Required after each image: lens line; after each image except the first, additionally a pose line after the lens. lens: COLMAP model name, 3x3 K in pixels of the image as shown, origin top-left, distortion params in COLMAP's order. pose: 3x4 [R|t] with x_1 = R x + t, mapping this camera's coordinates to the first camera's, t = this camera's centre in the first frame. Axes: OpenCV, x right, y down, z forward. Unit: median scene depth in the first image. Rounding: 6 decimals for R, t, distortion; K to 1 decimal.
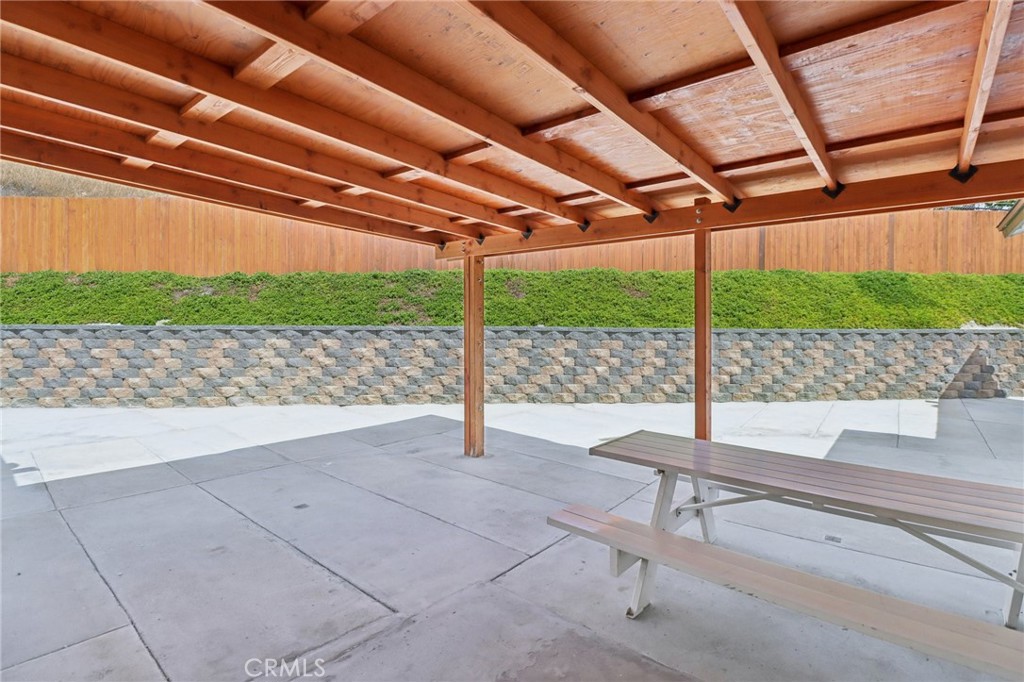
lens RADIAL K [[478.0, 0, 514.2], [0, 478.0, 327.6], [0, 0, 1]] dist [-0.003202, -0.001463]
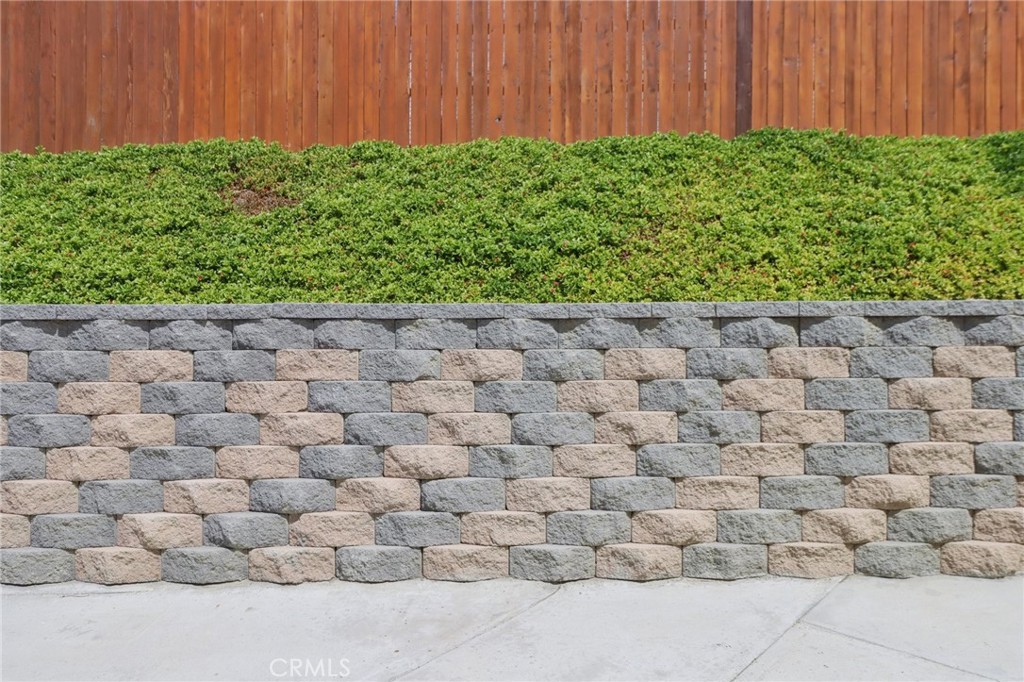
lens RADIAL K [[704.1, 0, 511.8], [0, 704.1, 325.9], [0, 0, 1]] dist [0.006125, 0.000889]
pose [[0.995546, -0.009372, -0.093814, 0.528382], [0.010161, 0.999917, 0.007936, 0.012096], [0.093732, -0.008854, 0.995558, 0.600732]]
